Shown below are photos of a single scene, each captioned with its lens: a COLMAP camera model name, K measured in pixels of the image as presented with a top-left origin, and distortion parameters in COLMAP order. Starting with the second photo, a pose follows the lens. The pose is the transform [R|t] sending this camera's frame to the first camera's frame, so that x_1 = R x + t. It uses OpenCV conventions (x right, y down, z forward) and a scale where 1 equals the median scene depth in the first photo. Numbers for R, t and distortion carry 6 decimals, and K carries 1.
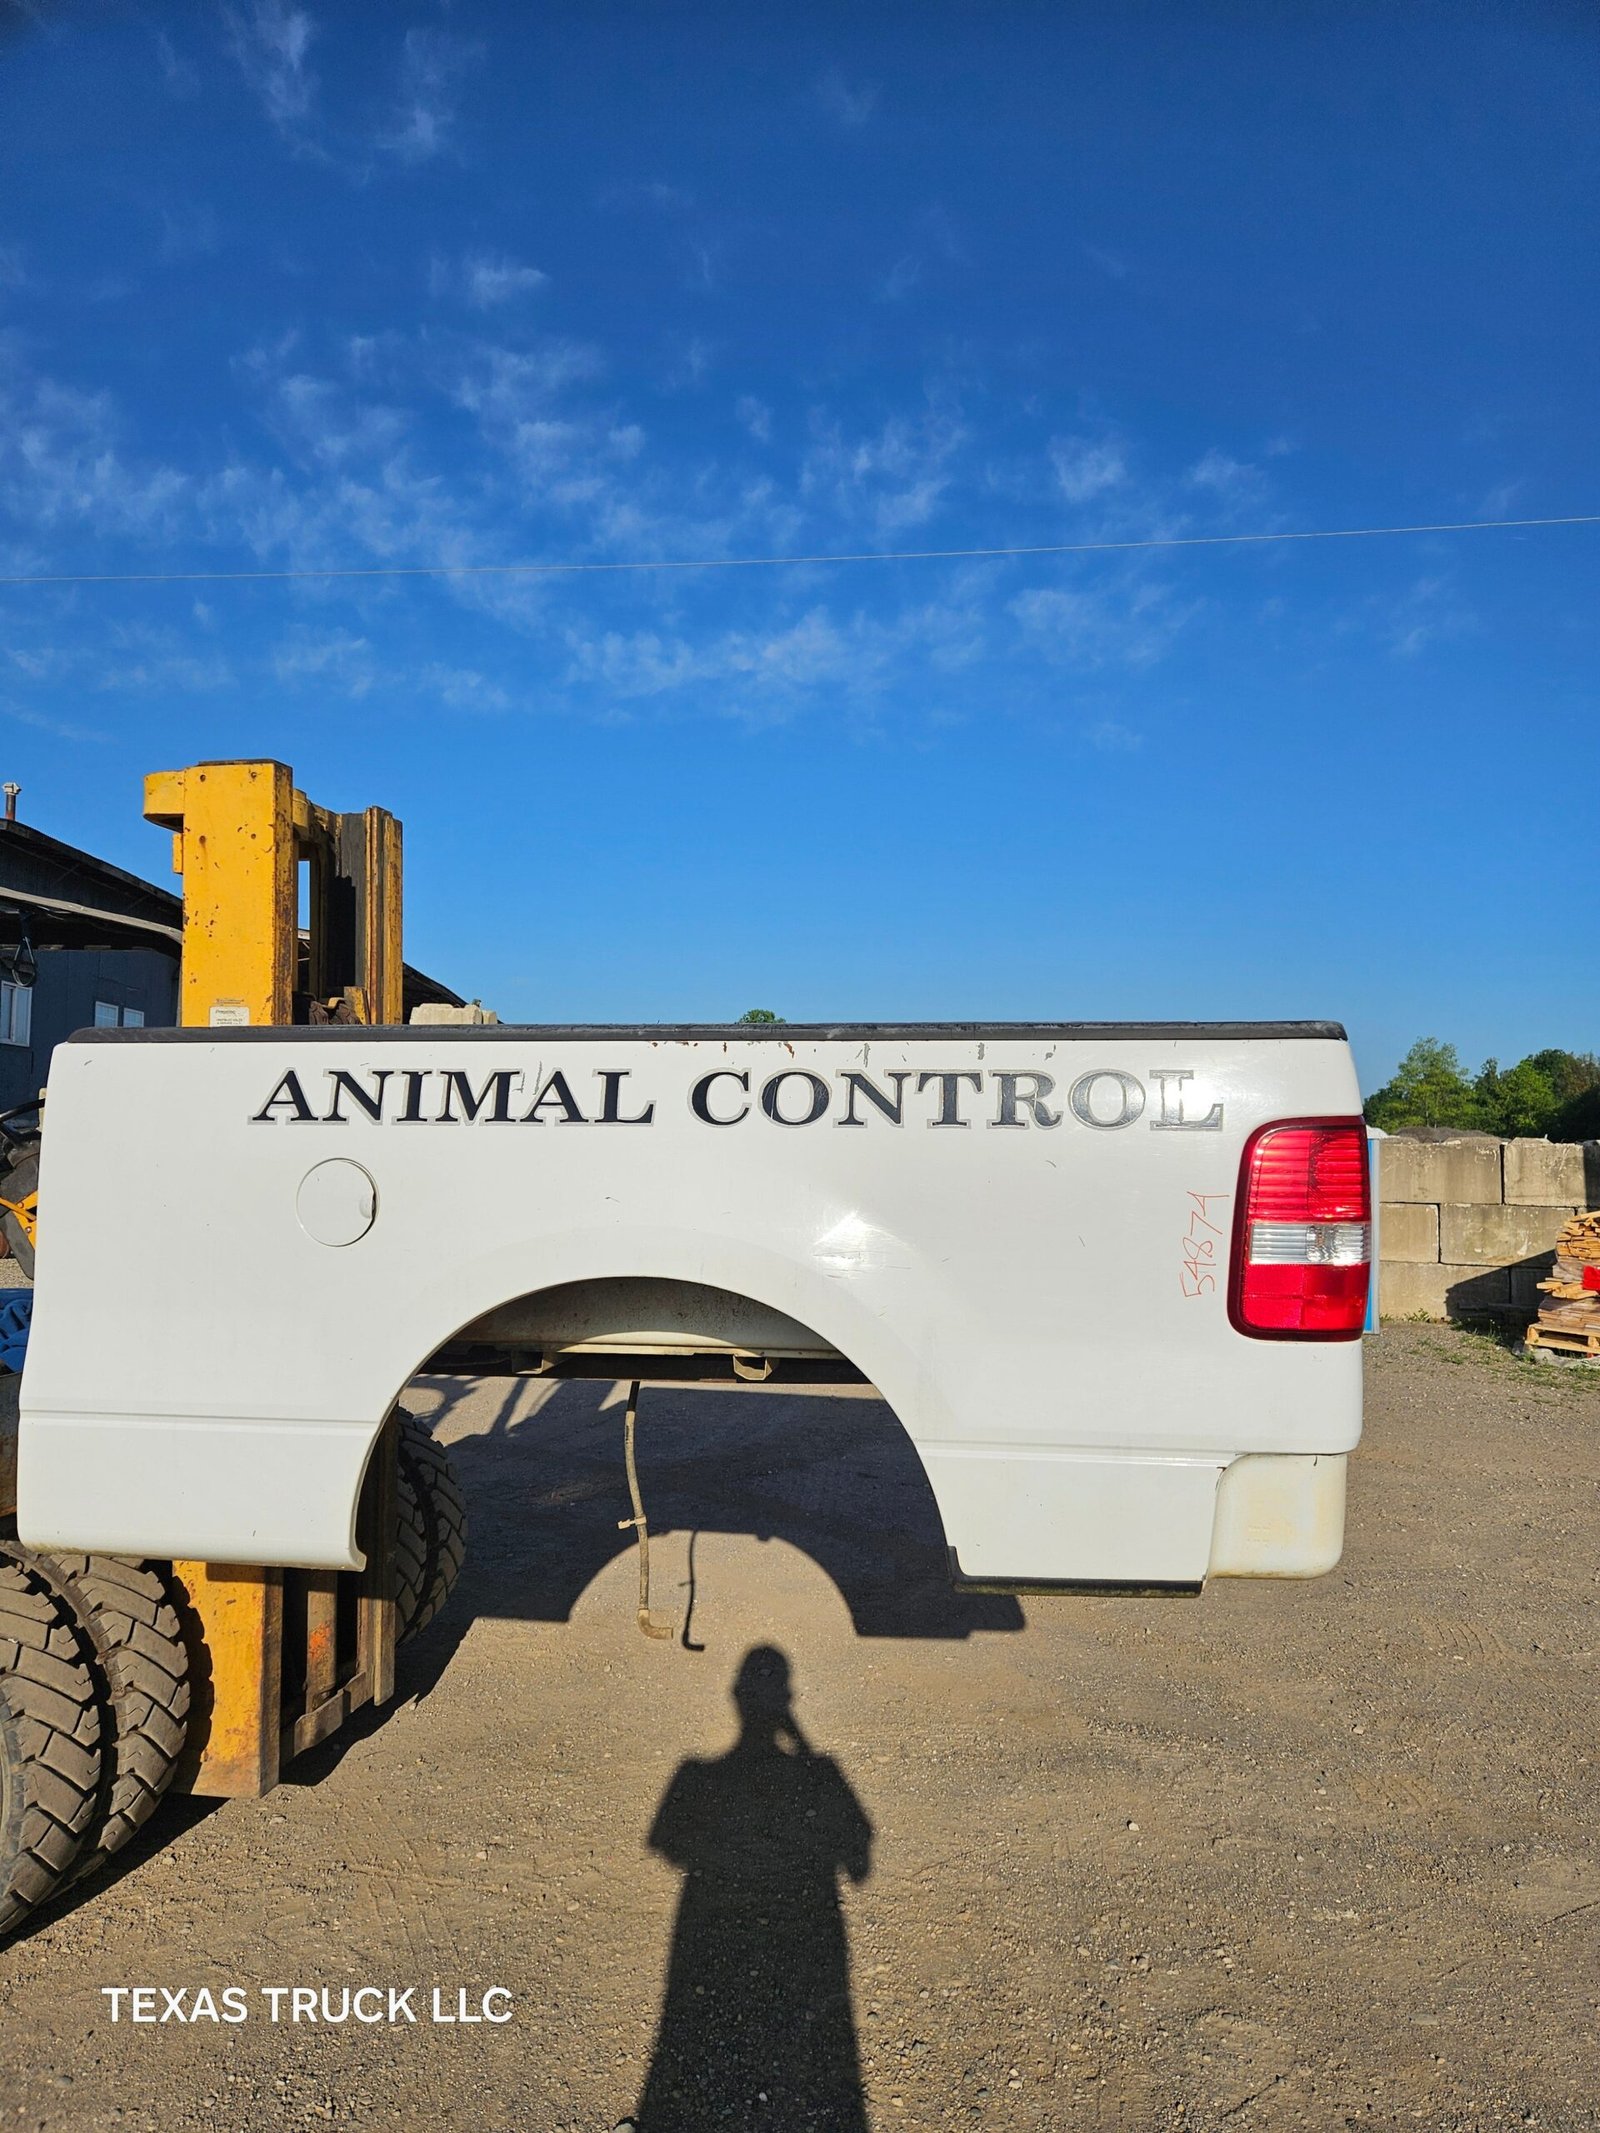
lens RADIAL K [[1419.9, 0, 804.4], [0, 1419.9, 1072.9], [0, 0, 1]] dist [0.081194, -0.066192]
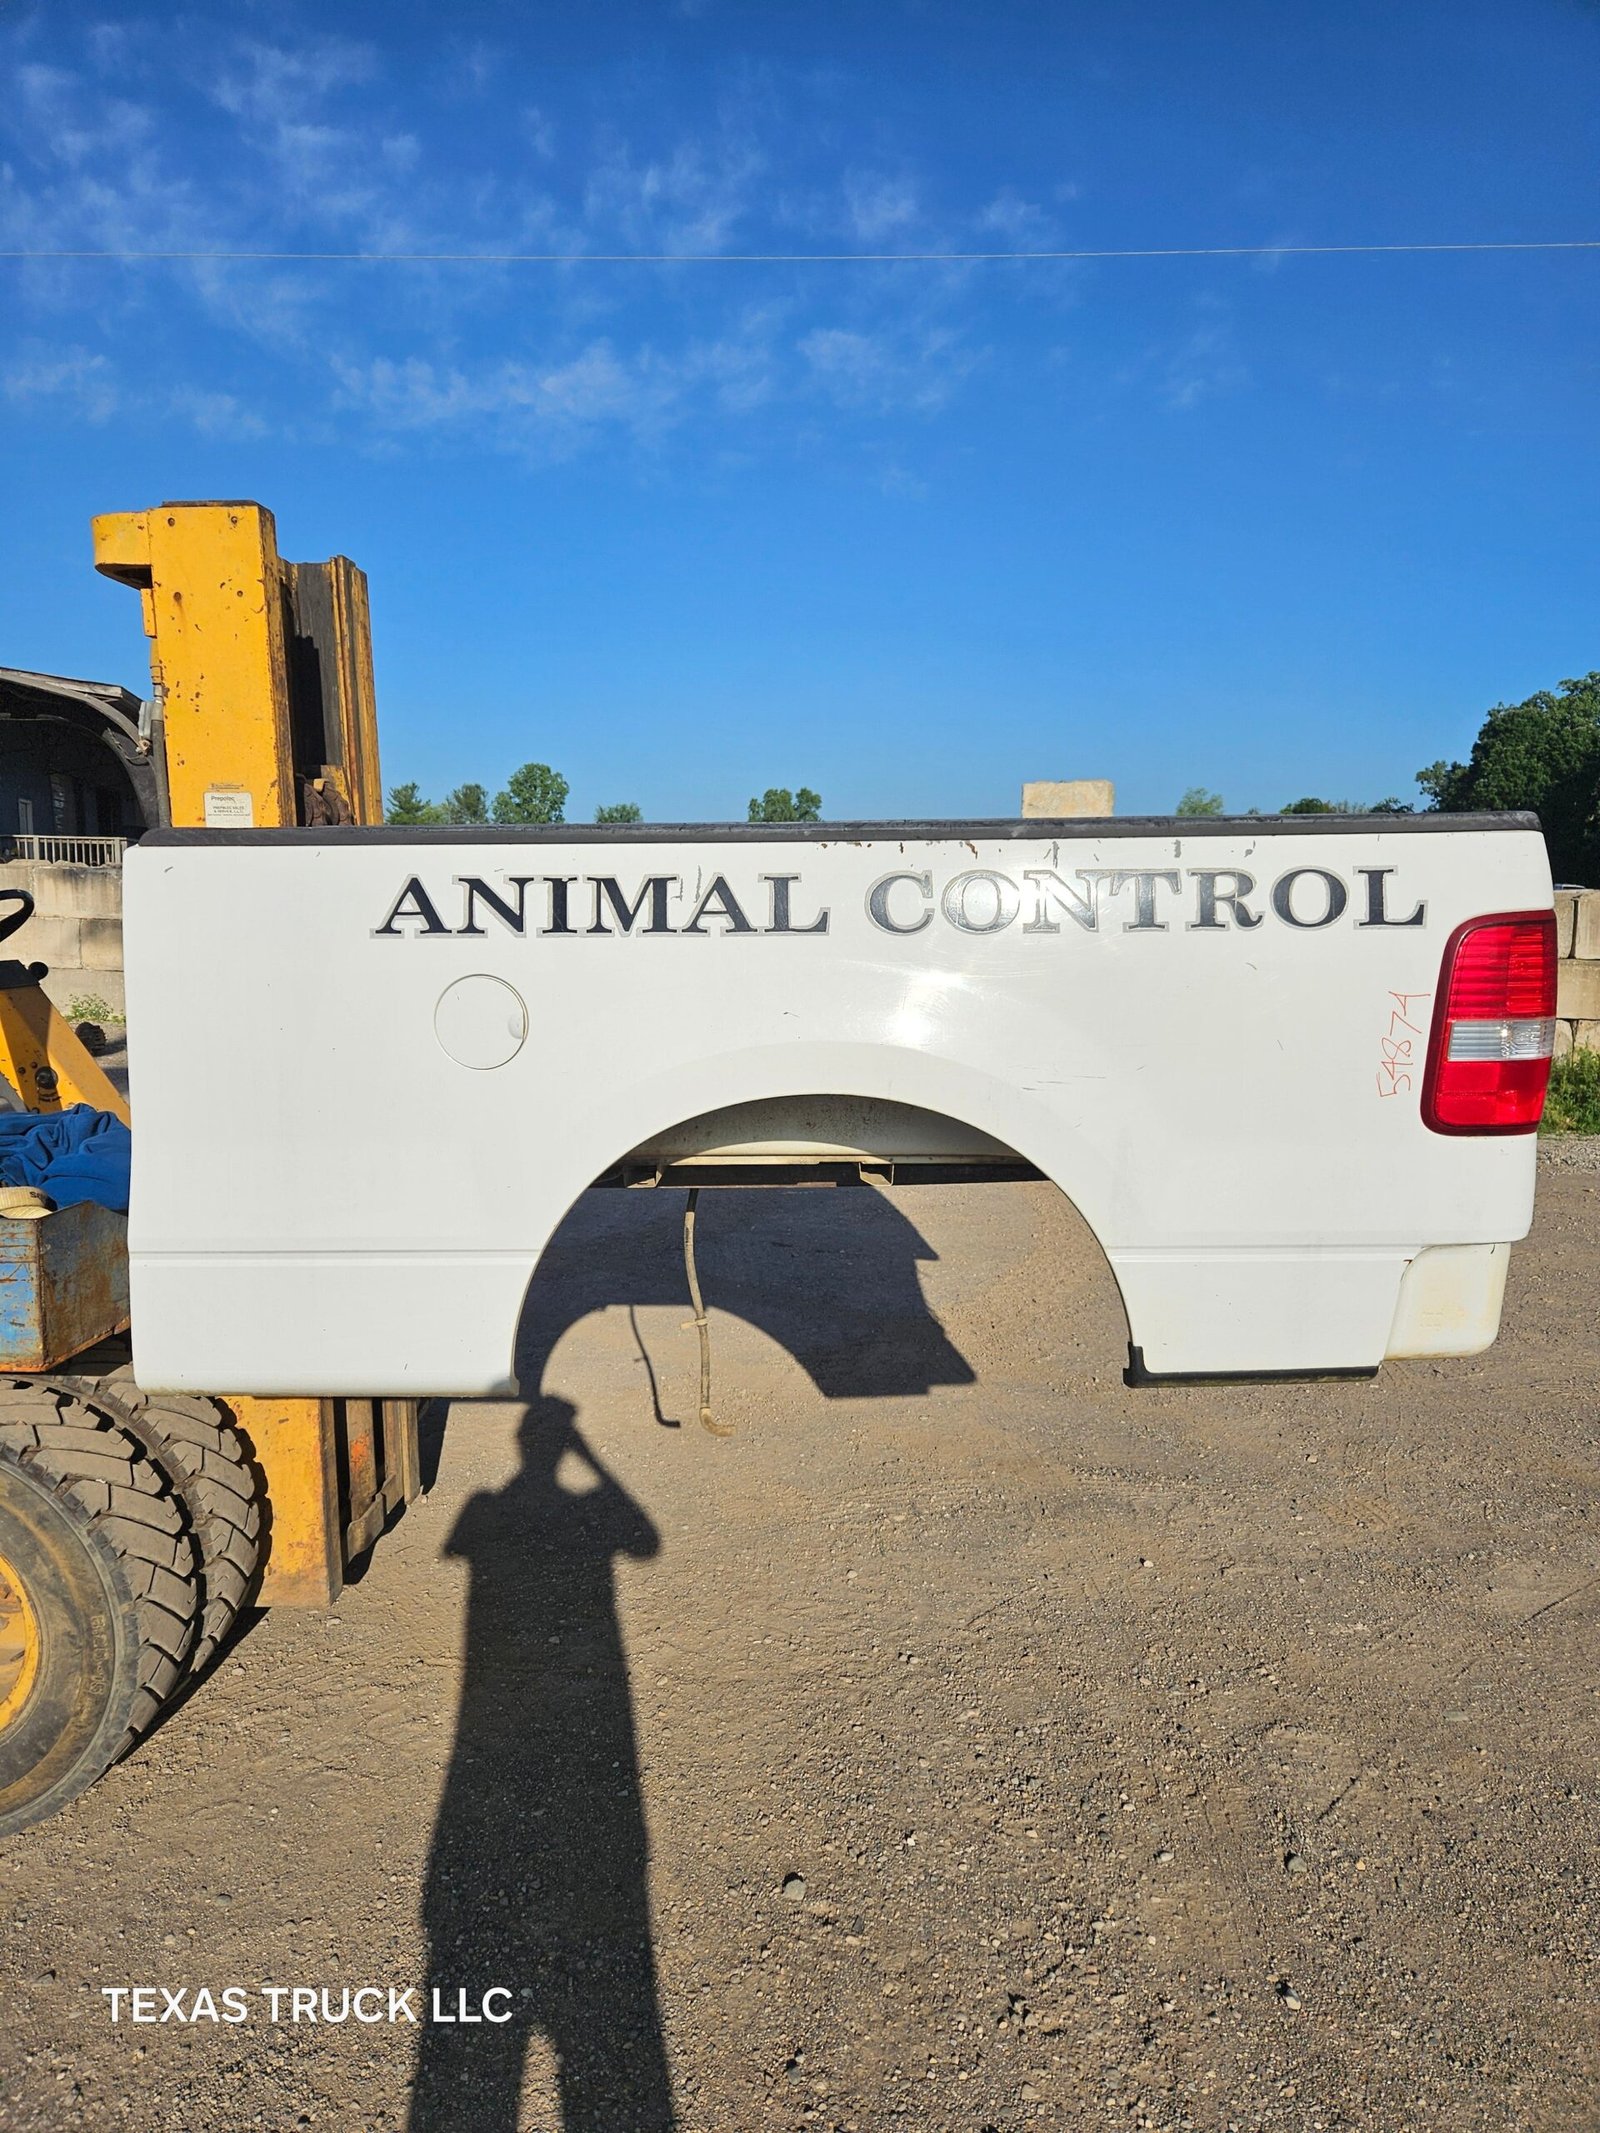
lens RADIAL K [[1419.9, 0, 804.4], [0, 1419.9, 1072.9], [0, 0, 1]] dist [0.081194, -0.066192]
pose [[0.991740, -0.031094, 0.124442, -0.204948], [0.010440, 0.986522, 0.163295, -0.021750], [-0.127843, -0.160647, 0.978698, 0.062775]]
